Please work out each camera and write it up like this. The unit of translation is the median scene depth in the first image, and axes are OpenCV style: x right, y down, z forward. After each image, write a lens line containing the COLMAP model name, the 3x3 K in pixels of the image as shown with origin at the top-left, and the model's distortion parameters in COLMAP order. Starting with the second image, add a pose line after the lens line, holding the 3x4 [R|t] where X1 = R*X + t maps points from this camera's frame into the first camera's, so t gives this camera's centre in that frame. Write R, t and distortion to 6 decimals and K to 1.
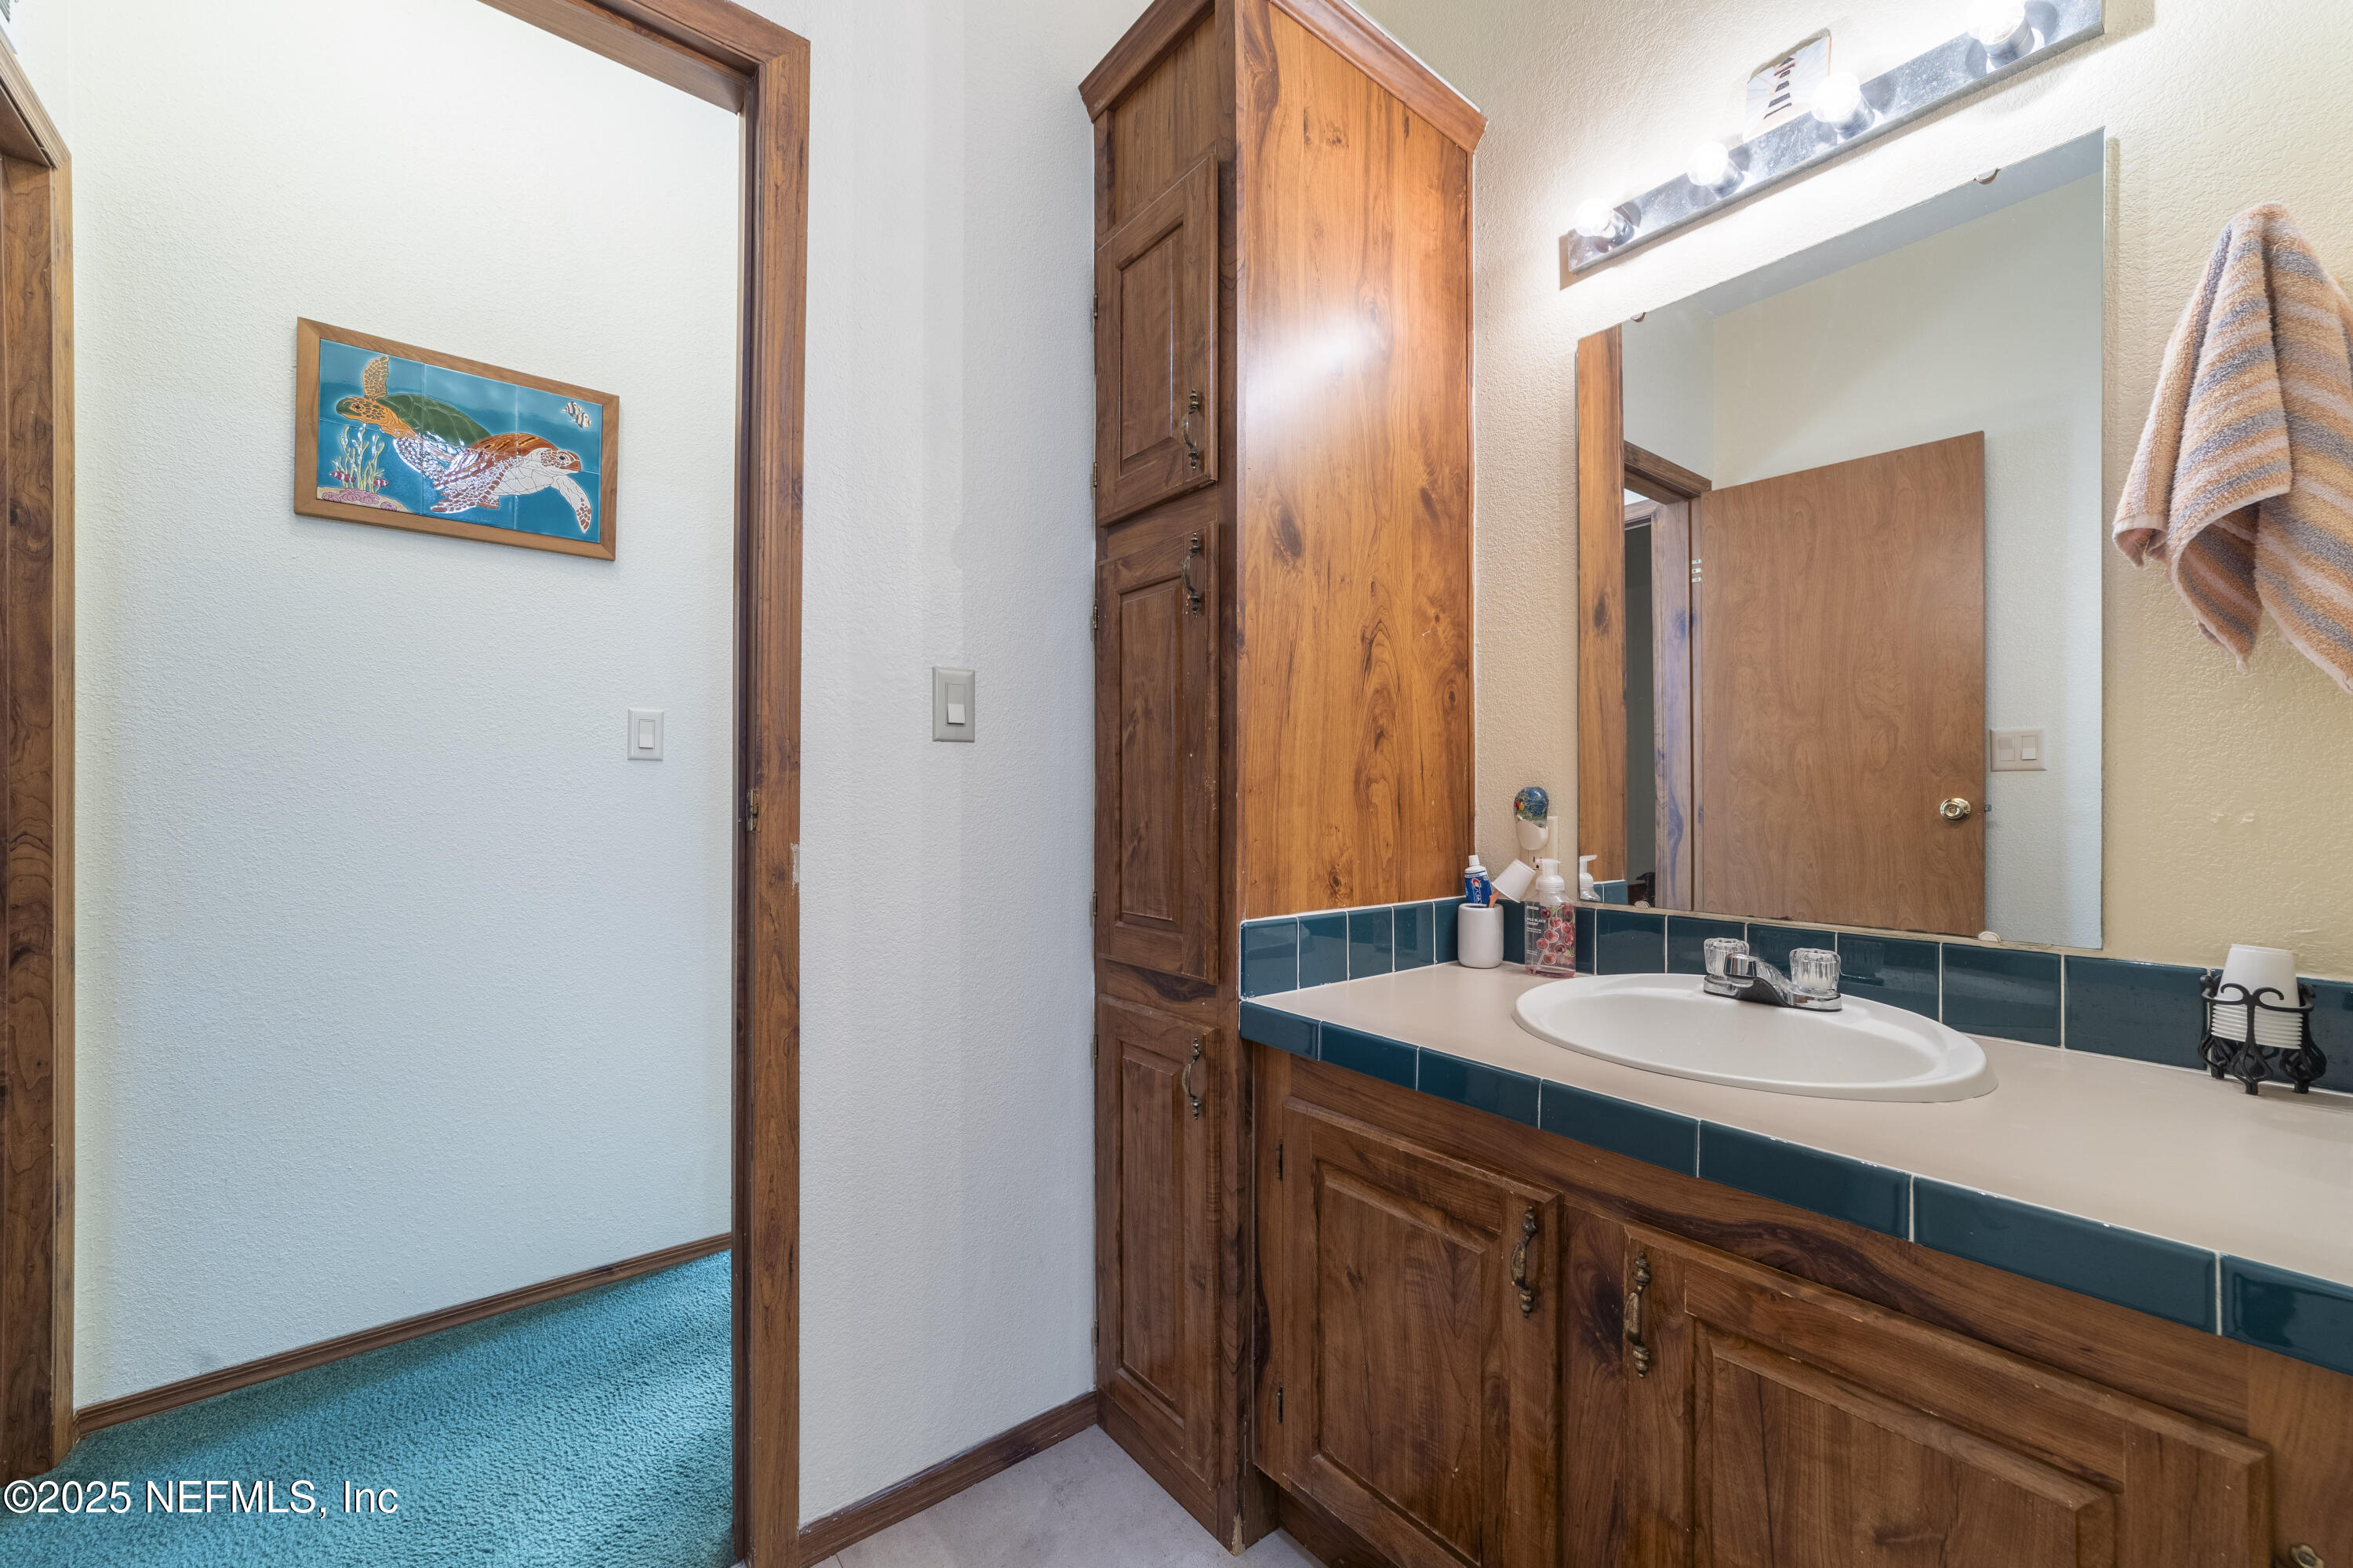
lens RADIAL K [[863.3, 0, 1124.2], [0, 863.3, 795.2], [0, 0, 1]] dist [-0.000211, -0.000045]
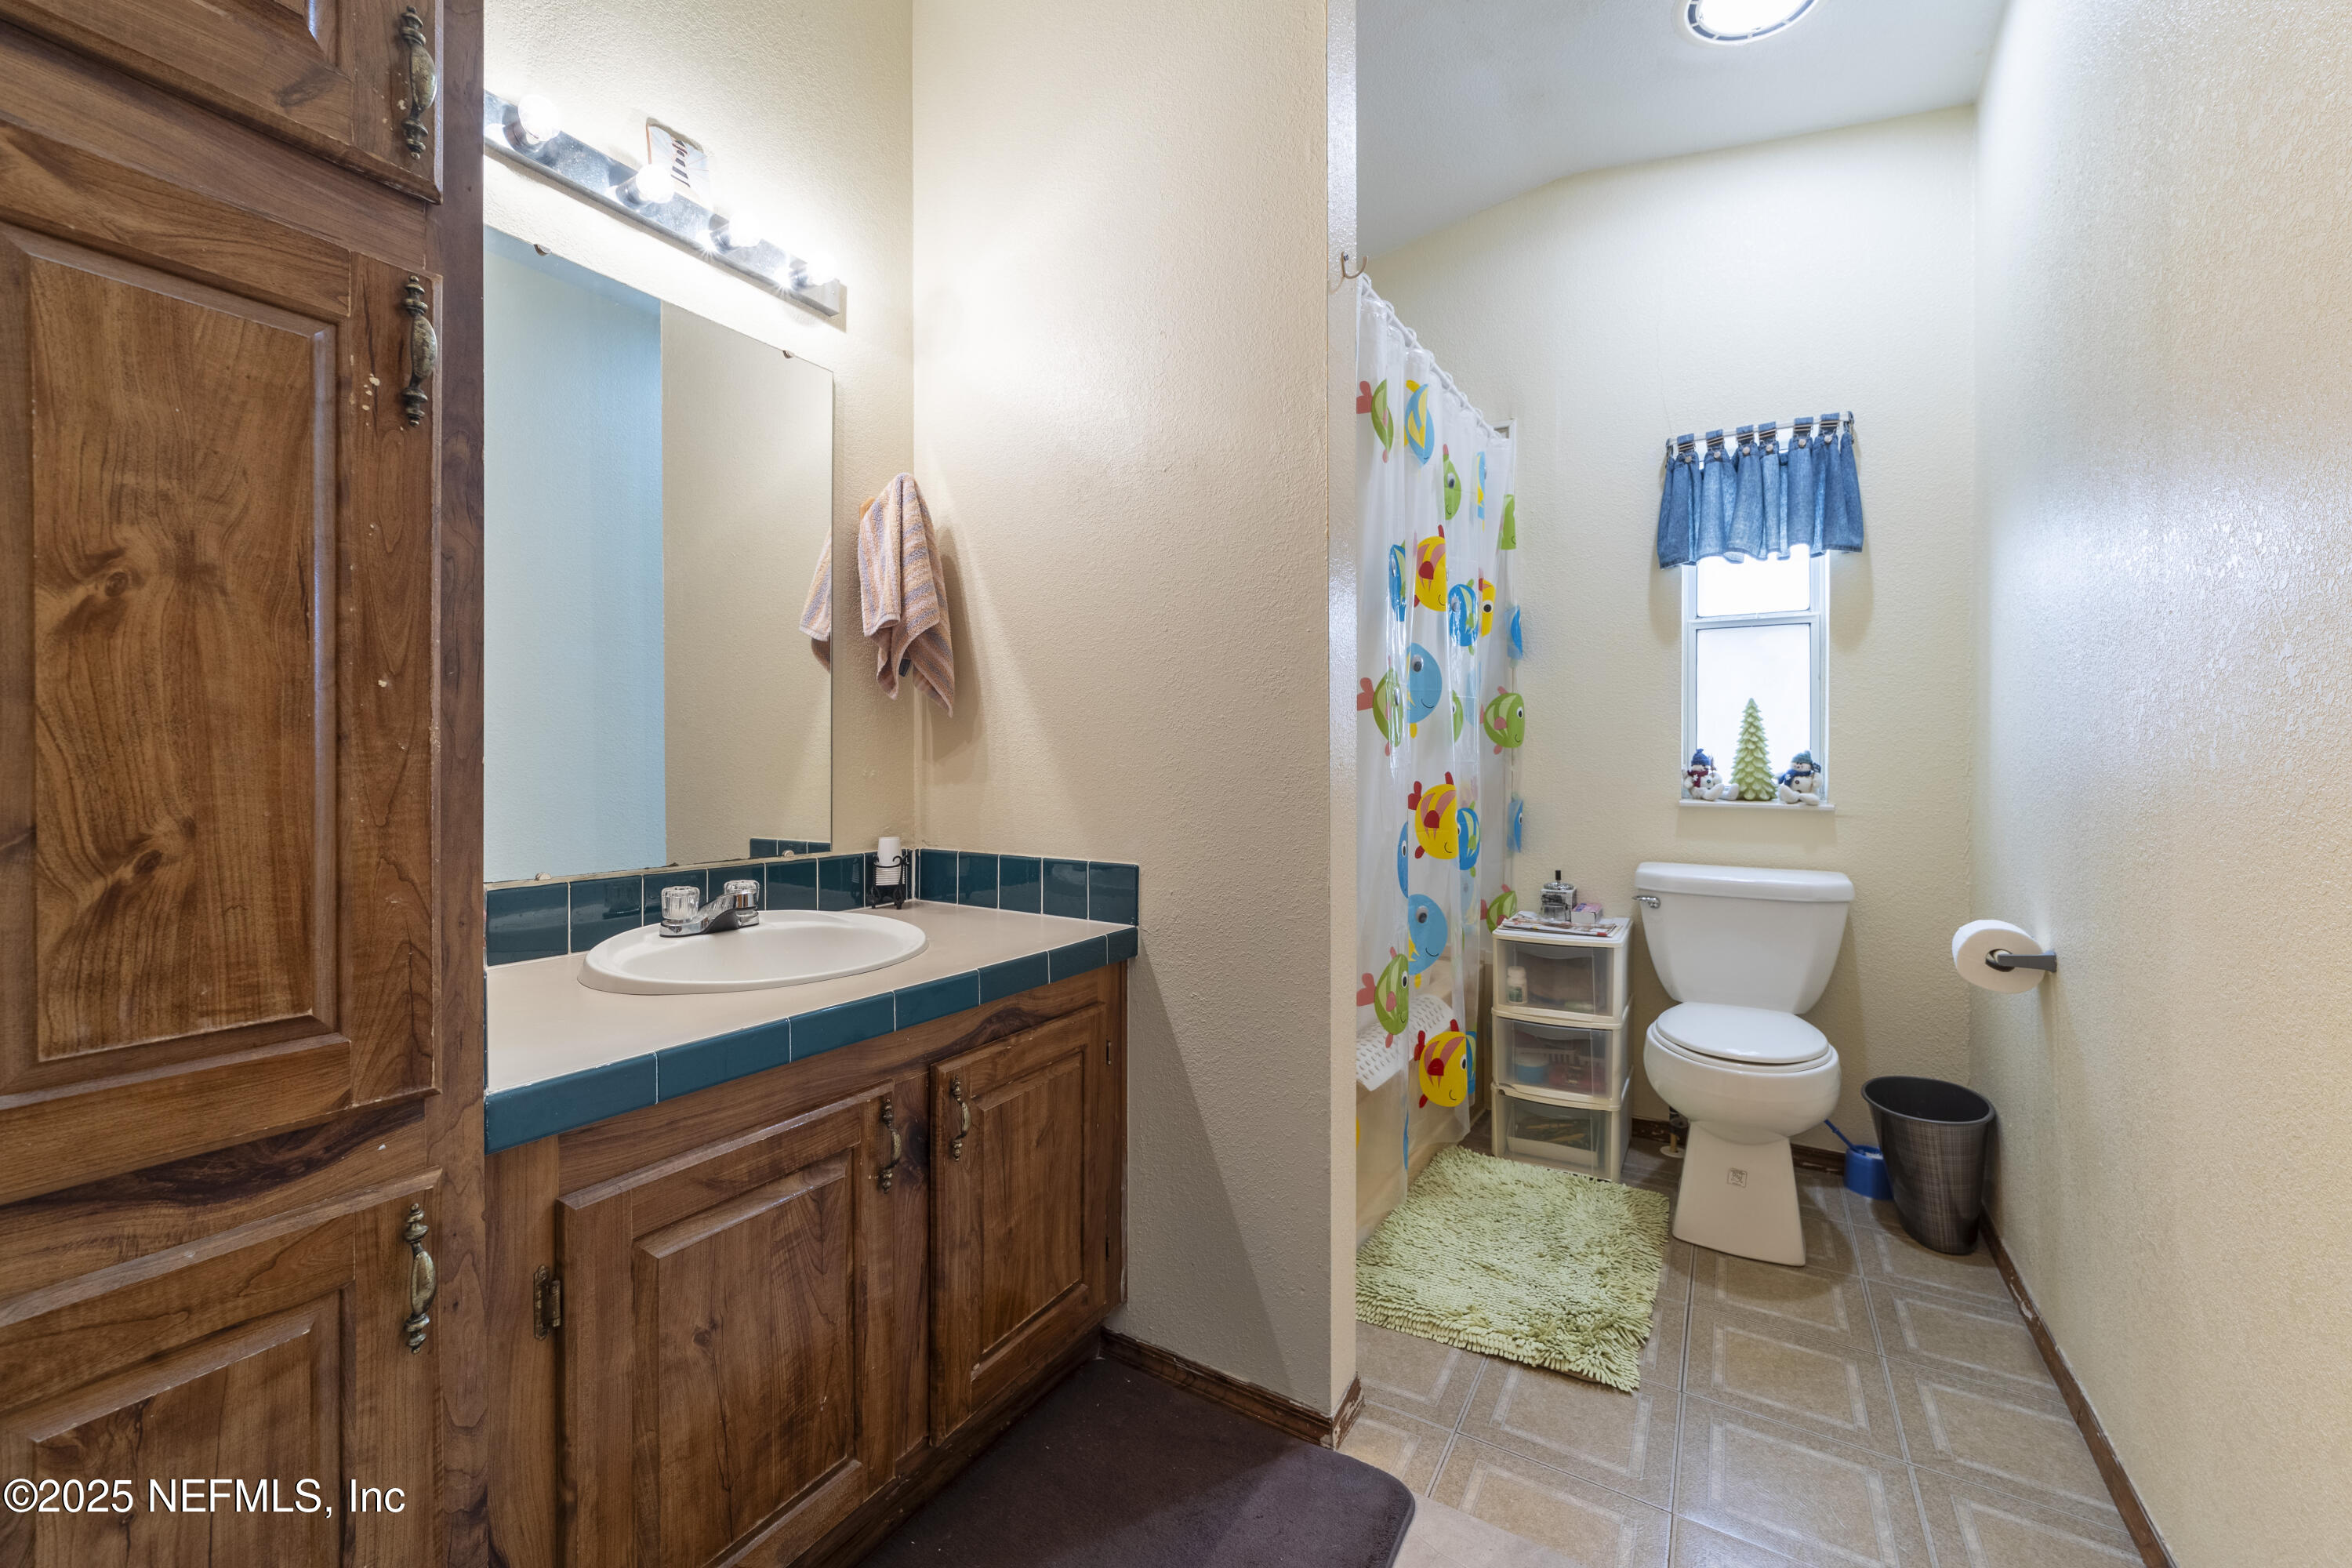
lens RADIAL K [[927.0, 0, 1159.5], [0, 927.0, 774.5], [0, 0, 1]] dist [-0.014392, 0.007416]
pose [[-0.327633, -0.013126, 0.944714, -0.768165], [-0.004655, 0.999914, 0.012278, -0.000172], [-0.944794, -0.000375, -0.327665, 0.927359]]
